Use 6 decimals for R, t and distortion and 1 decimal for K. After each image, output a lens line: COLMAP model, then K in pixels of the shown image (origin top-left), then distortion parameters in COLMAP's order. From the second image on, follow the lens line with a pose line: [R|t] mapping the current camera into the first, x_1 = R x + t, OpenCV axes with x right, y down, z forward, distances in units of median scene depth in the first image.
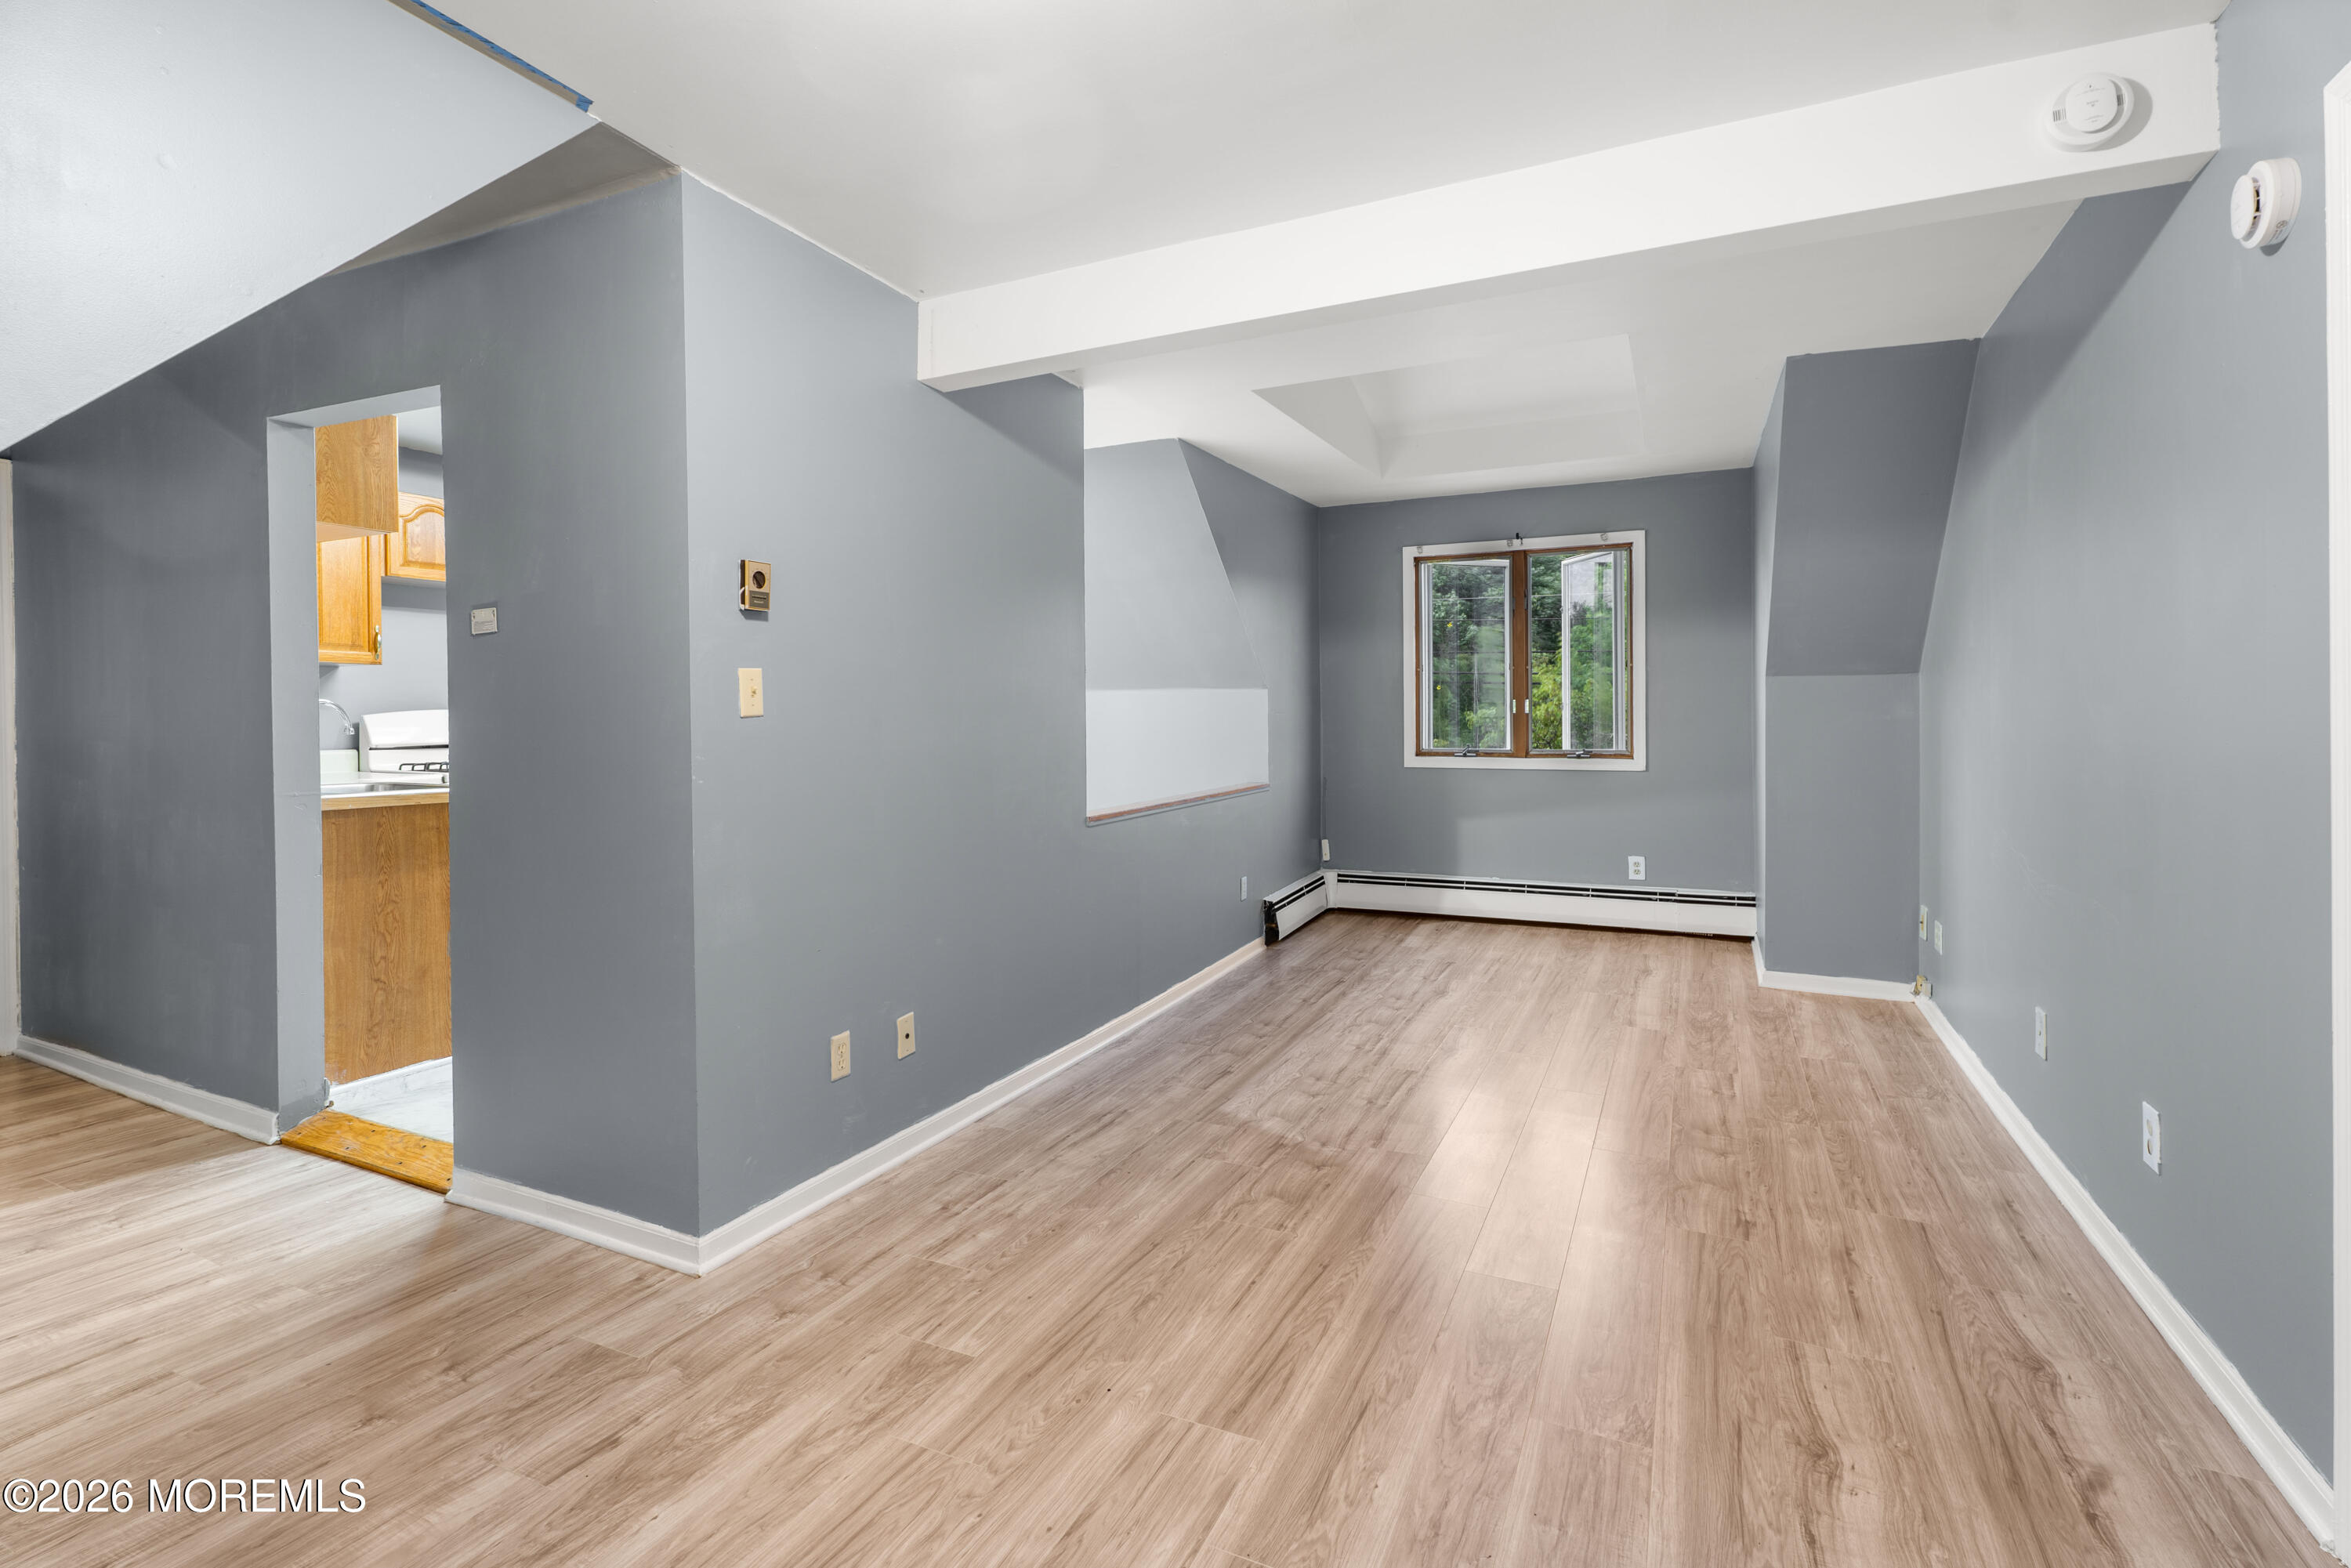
lens RADIAL K [[1067.1, 0, 1175.5], [0, 1067.1, 784.0], [0, 0, 1]] dist [0.000852, 0.000243]
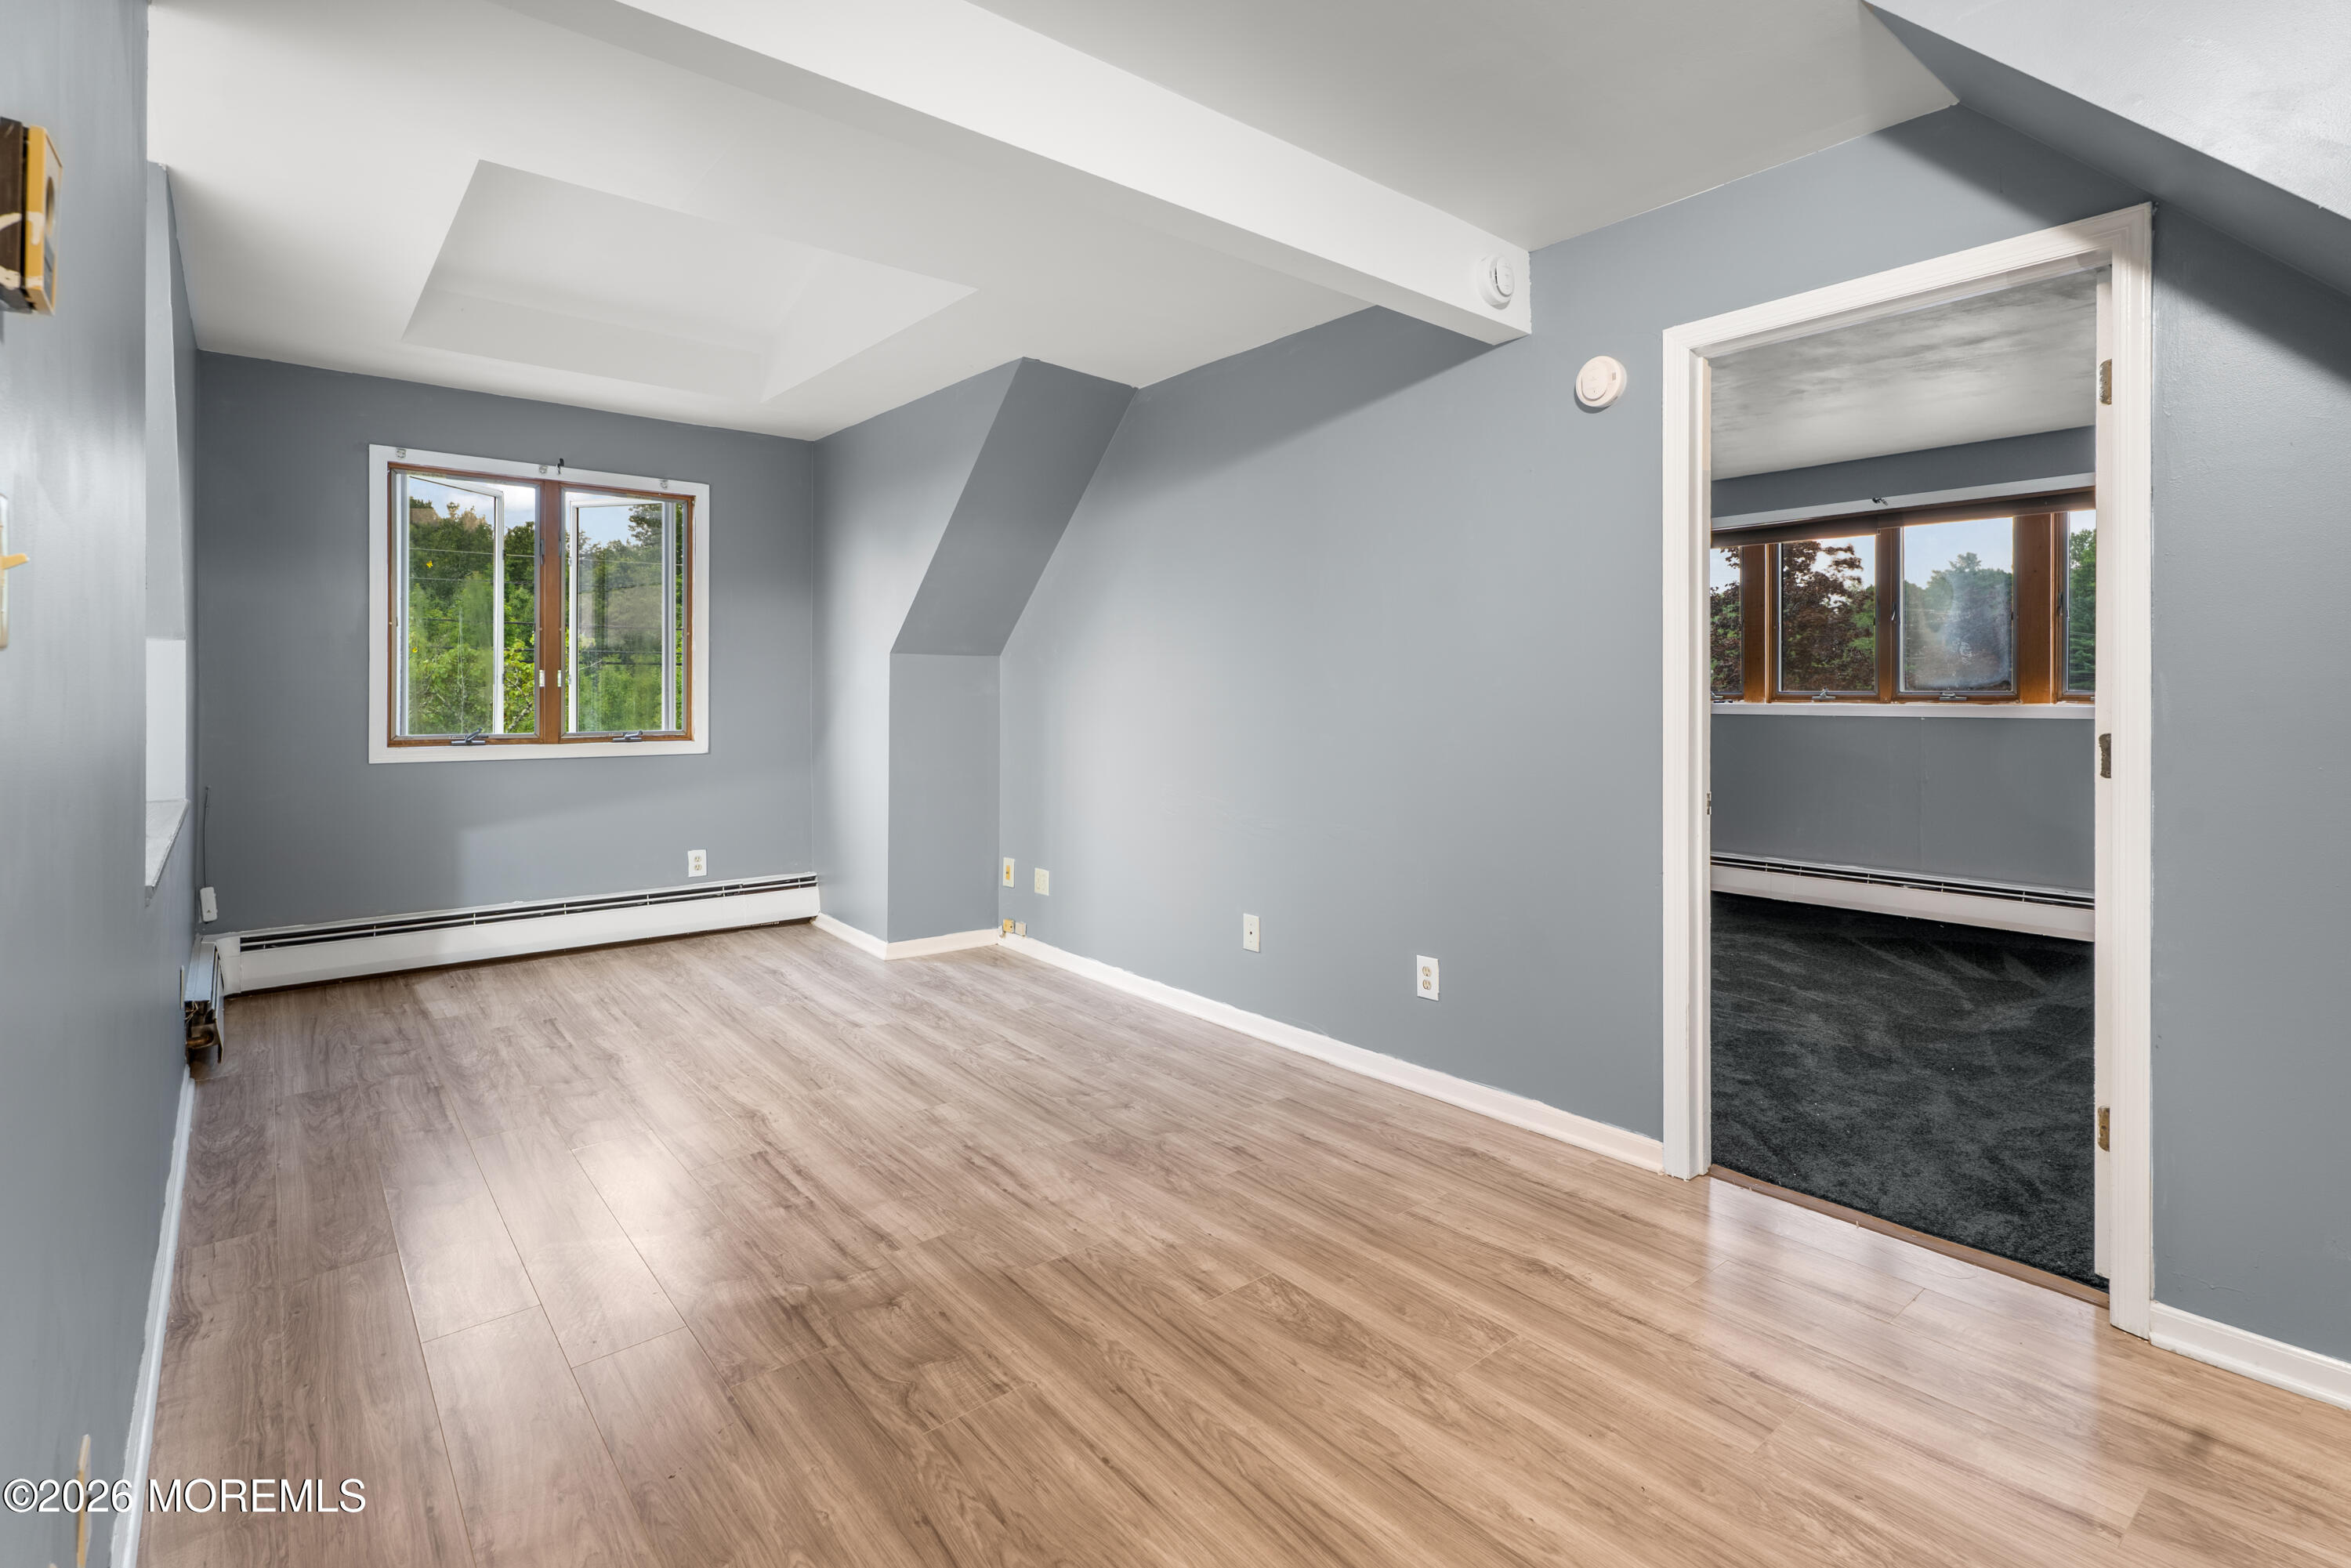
lens RADIAL K [[1104.8, 0, 1179.5], [0, 1104.8, 739.0], [0, 0, 1]] dist [0.002769, 0.000574]
pose [[0.425654, -0.027876, 0.904457, -0.401798], [0.052179, 0.998618, 0.006222, -0.016561], [-0.903381, 0.044546, 0.426520, 0.431632]]
